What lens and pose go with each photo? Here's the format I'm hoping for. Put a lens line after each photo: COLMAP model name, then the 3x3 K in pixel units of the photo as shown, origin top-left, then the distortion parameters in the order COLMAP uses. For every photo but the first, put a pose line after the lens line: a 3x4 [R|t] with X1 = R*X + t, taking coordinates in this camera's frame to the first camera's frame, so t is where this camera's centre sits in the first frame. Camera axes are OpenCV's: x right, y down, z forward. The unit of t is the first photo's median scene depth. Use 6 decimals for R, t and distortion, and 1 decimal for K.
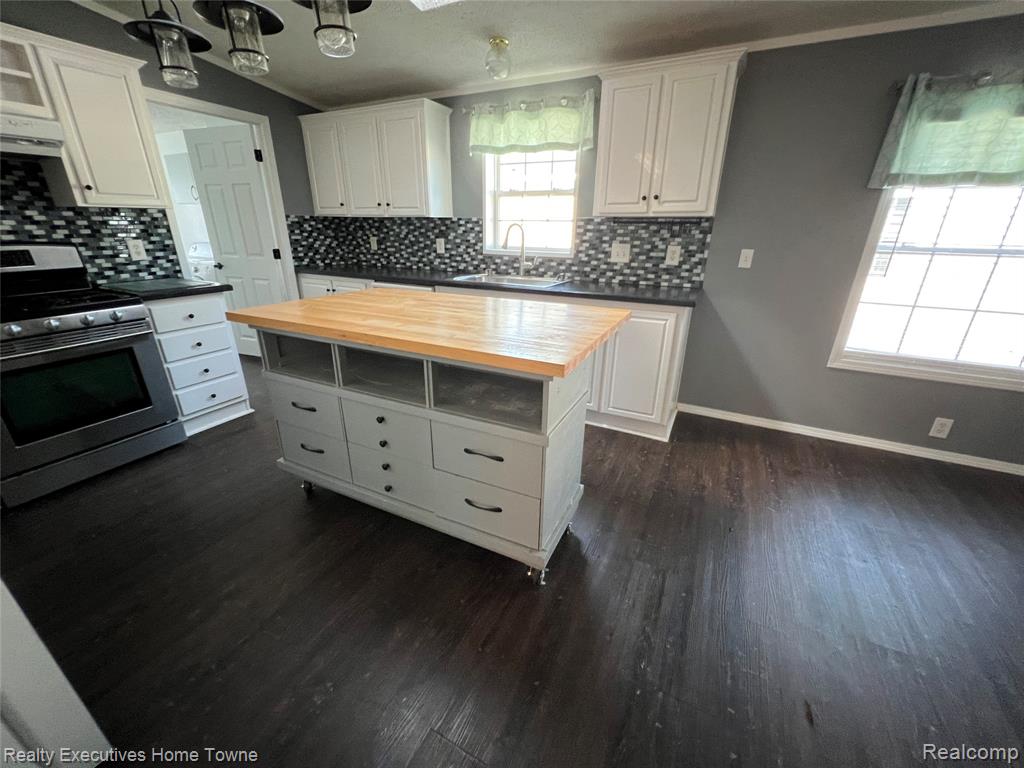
lens RADIAL K [[409.1, 0, 512.1], [0, 409.1, 383.0], [0, 0, 1]] dist [-0.001716, -0.000400]
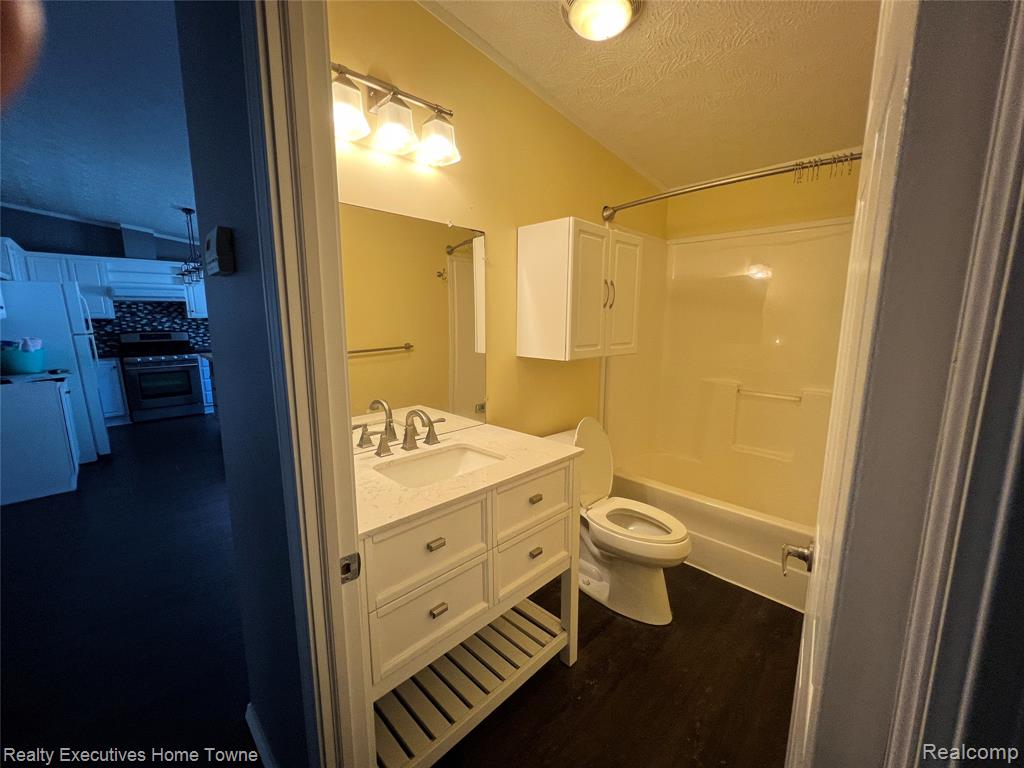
lens RADIAL K [[407.5, 0, 512.4], [0, 407.5, 383.0], [0, 0, 1]] dist [-0.001433, -0.000698]
pose [[0.950808, 0.037985, -0.307444, 1.428234], [-0.102314, 0.975267, -0.195923, 0.228318], [0.292398, 0.217741, 0.931178, -0.611182]]
